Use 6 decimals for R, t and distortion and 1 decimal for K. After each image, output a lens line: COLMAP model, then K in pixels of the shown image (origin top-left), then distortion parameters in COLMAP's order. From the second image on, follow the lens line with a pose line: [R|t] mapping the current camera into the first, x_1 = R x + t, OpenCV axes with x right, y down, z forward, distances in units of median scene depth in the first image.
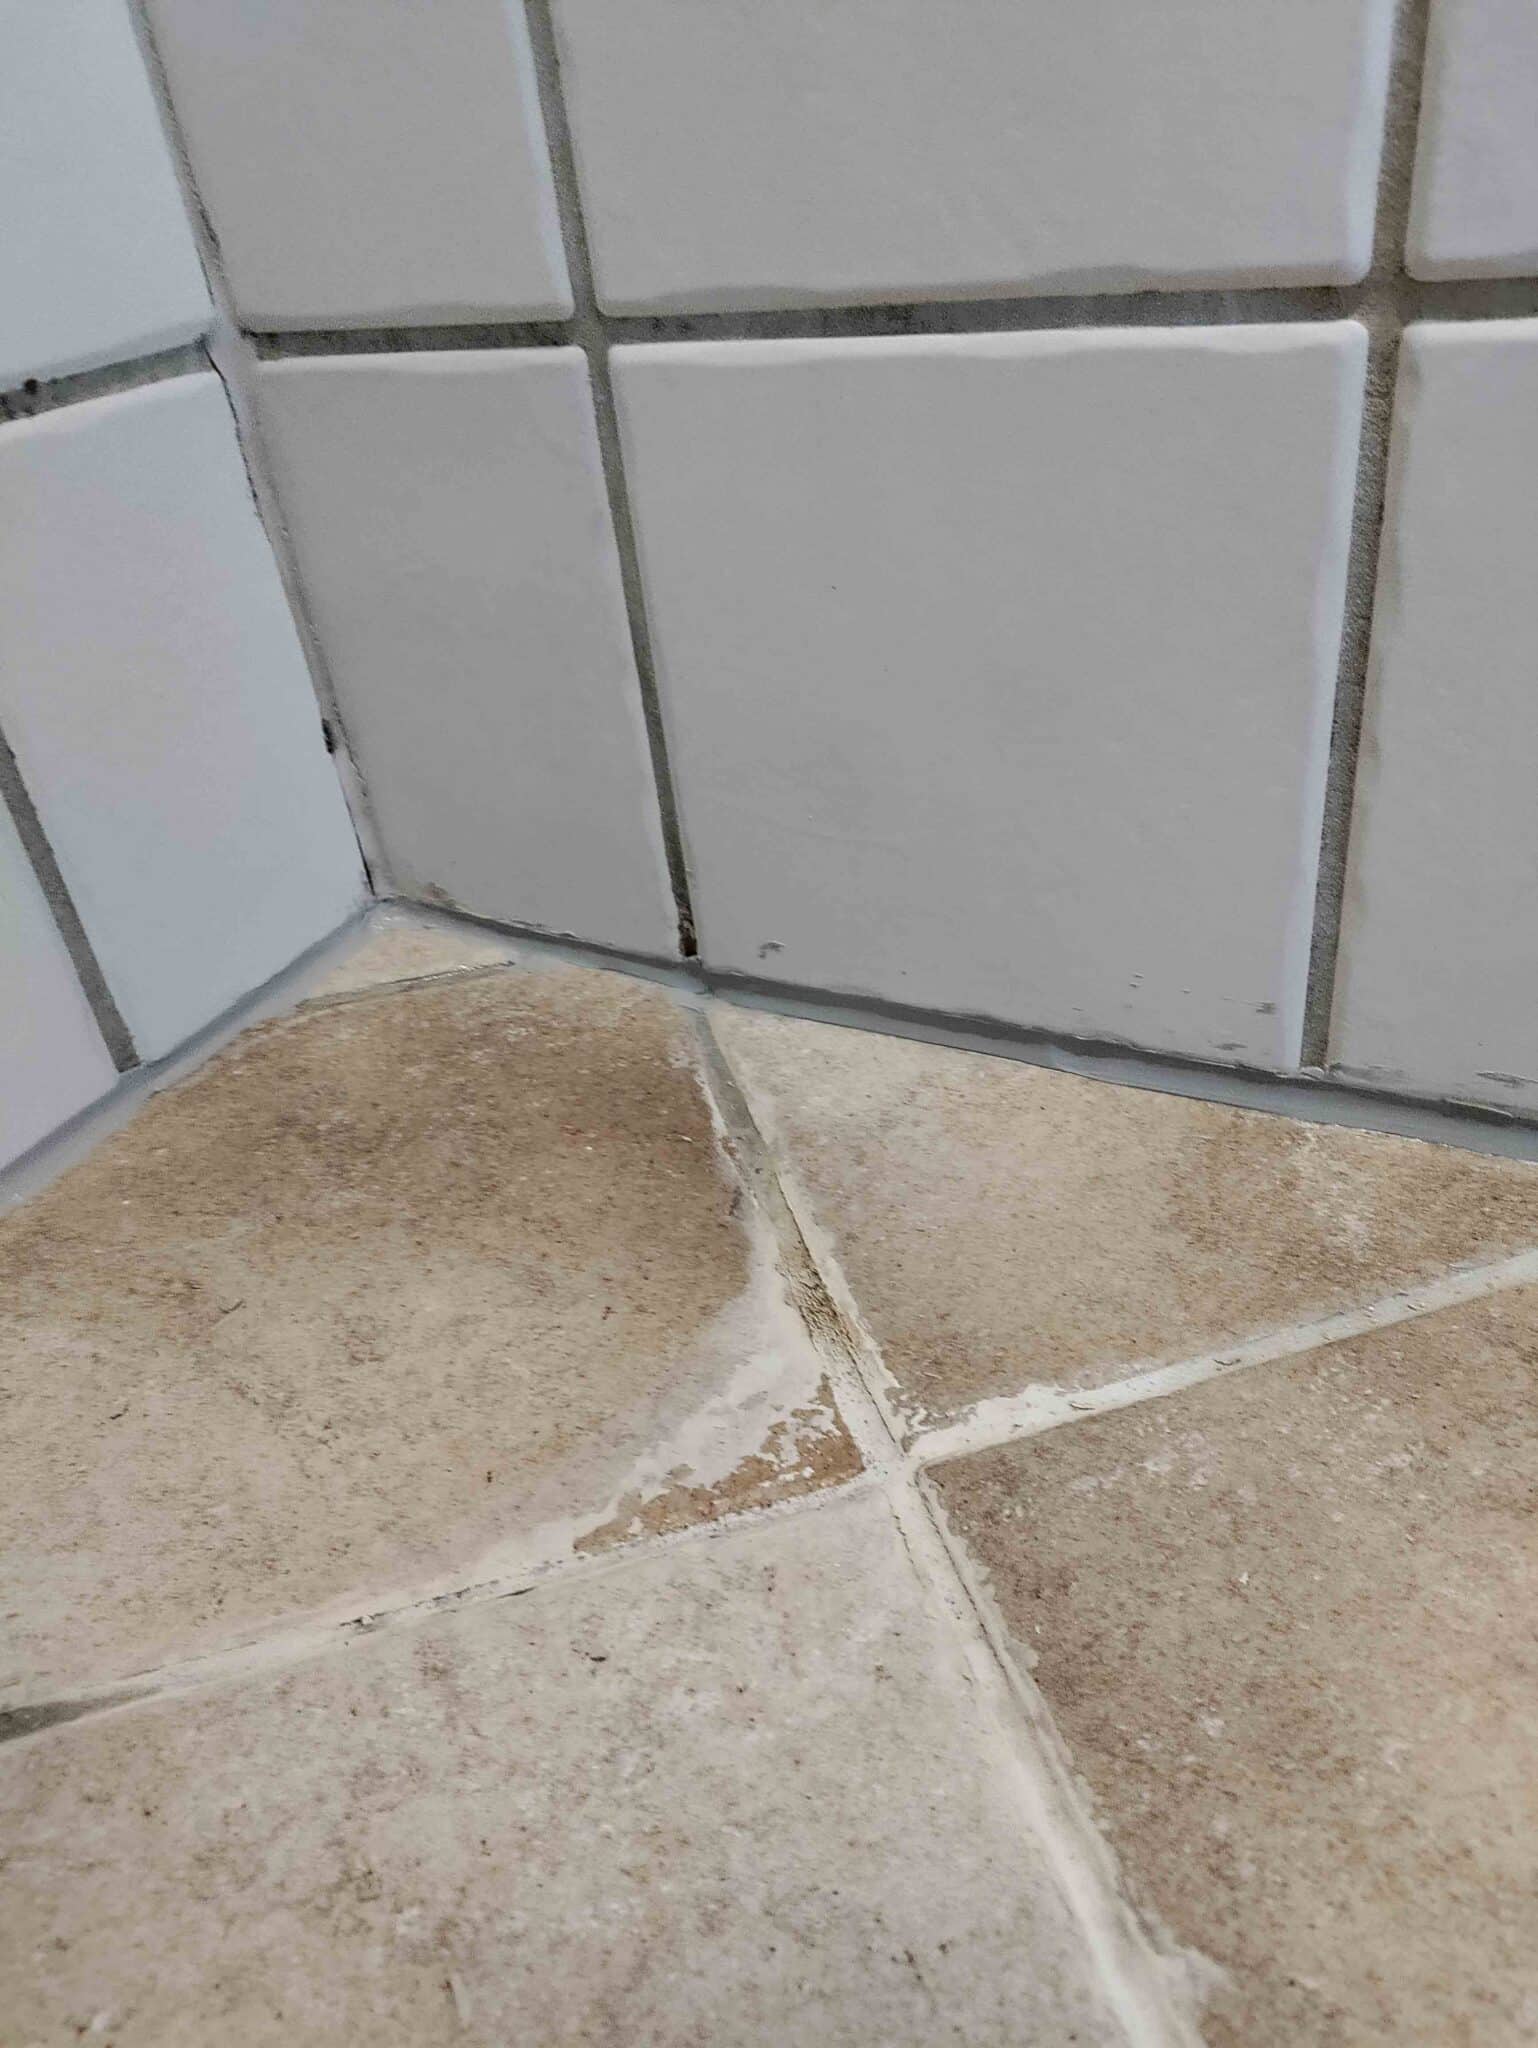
lens RADIAL K [[1513.4, 0, 774.3], [0, 1513.4, 1019.3], [0, 0, 1]] dist [-0.011663, -0.022748]
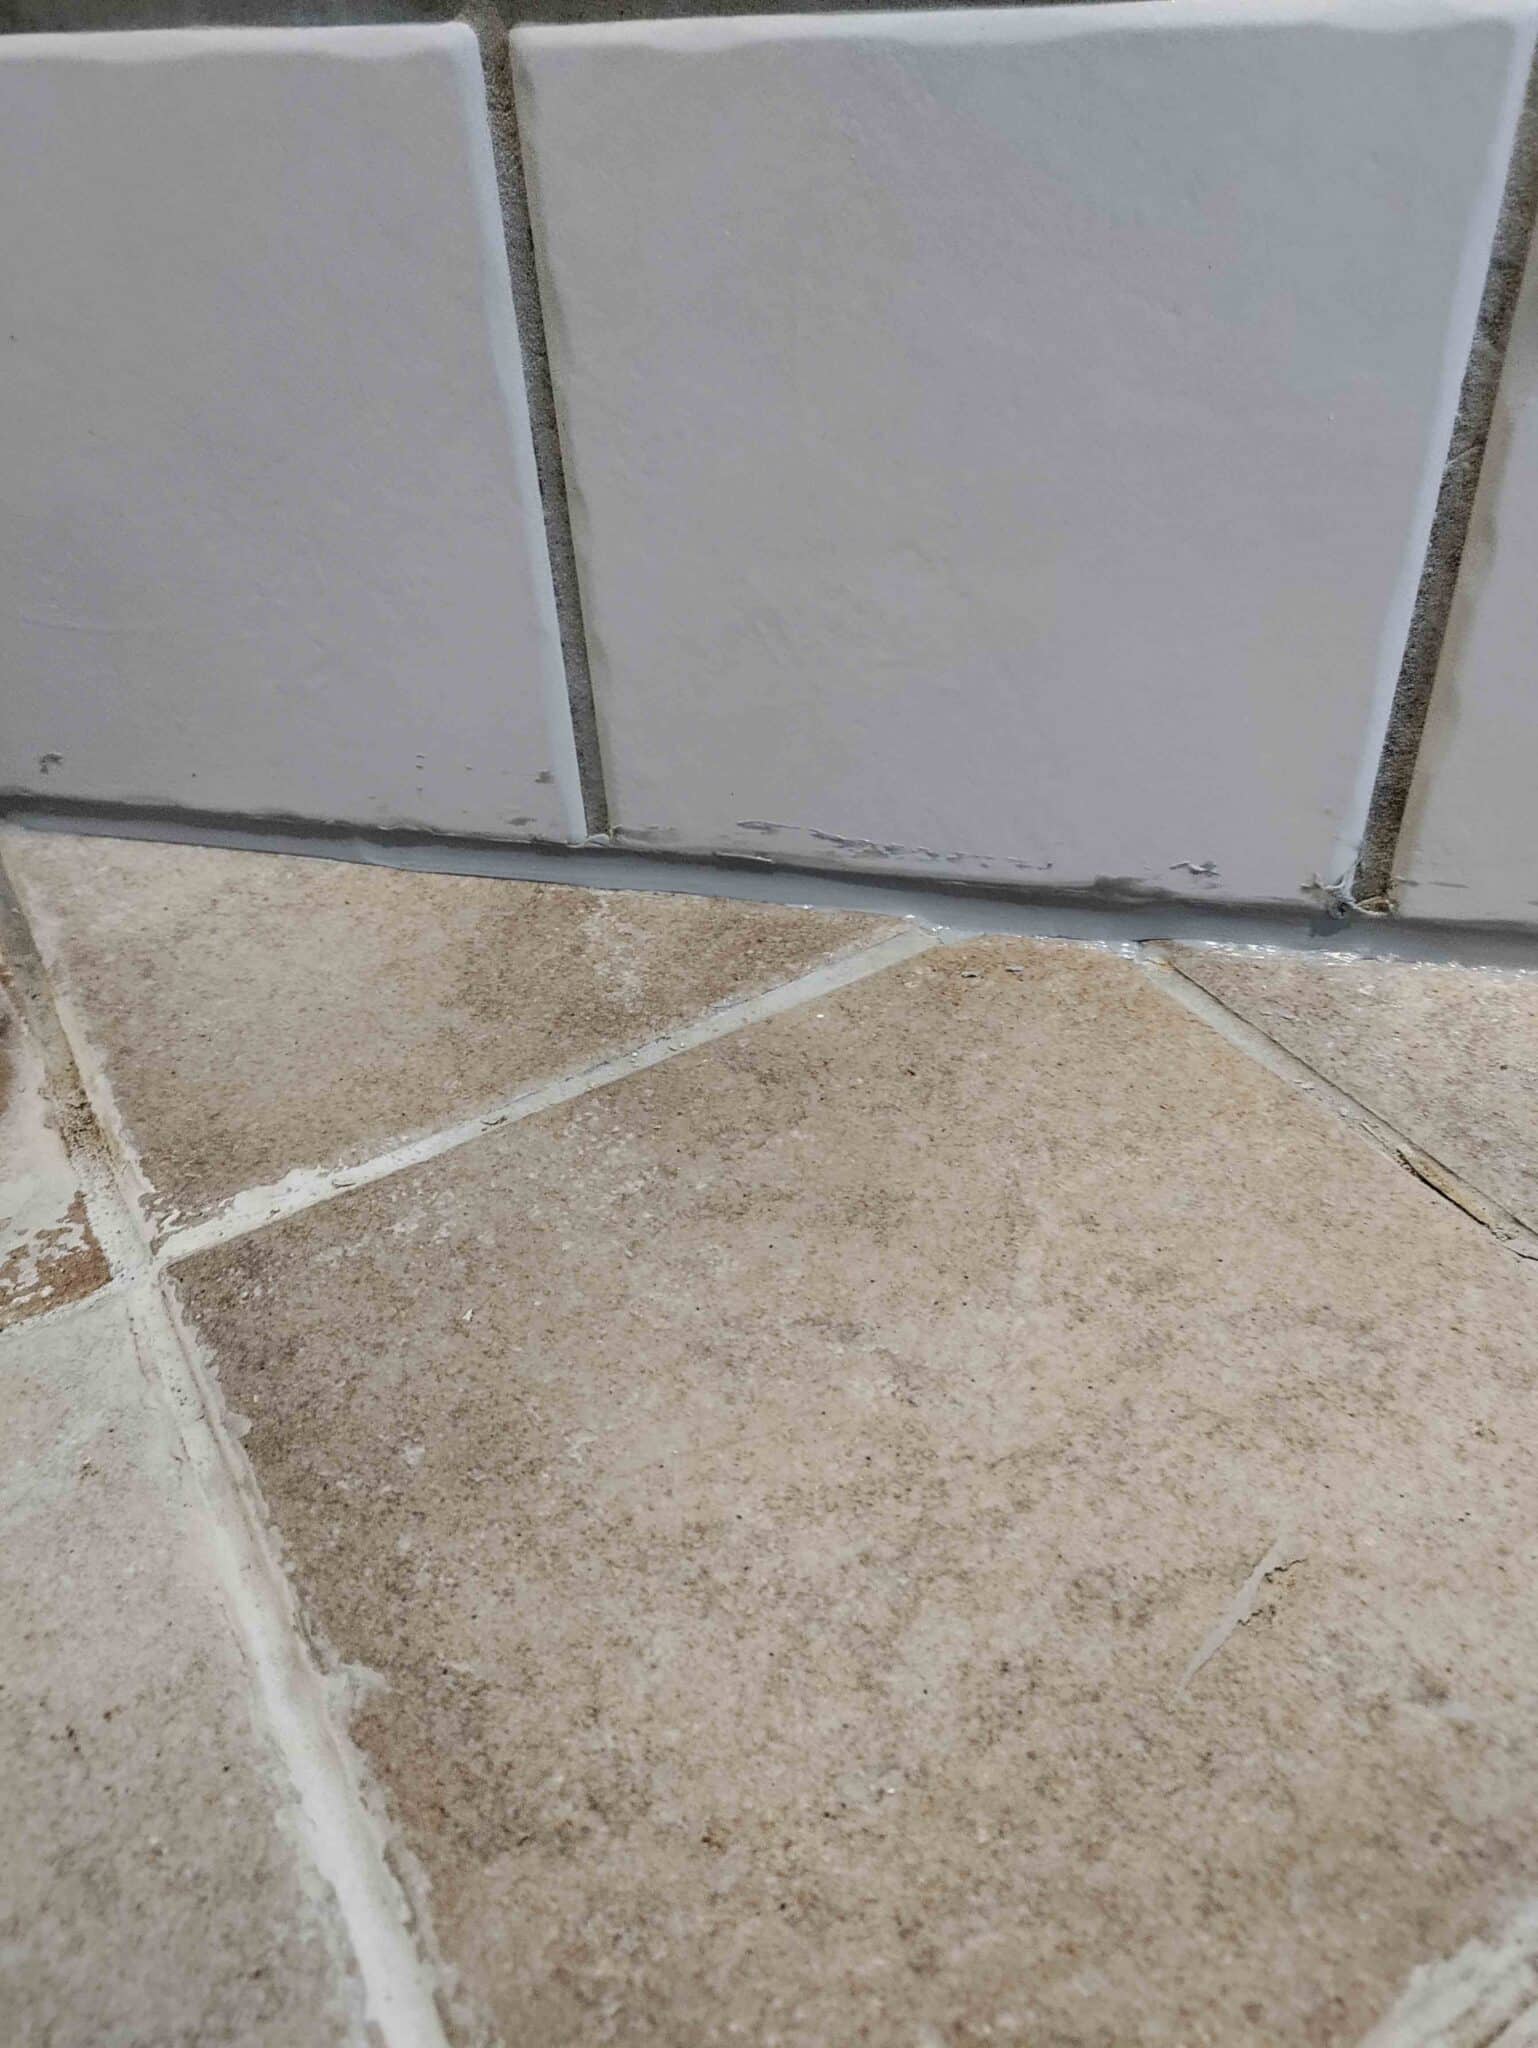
lens RADIAL K [[1513.4, 0, 839.7], [0, 1513.4, 1032.5], [0, 0, 1]] dist [-0.011663, -0.022748]
pose [[0.951605, -0.108390, 0.287575, 0.253628], [0.080844, 0.991072, 0.106025, 0.085510], [-0.296499, -0.077645, 0.951872, -0.027271]]
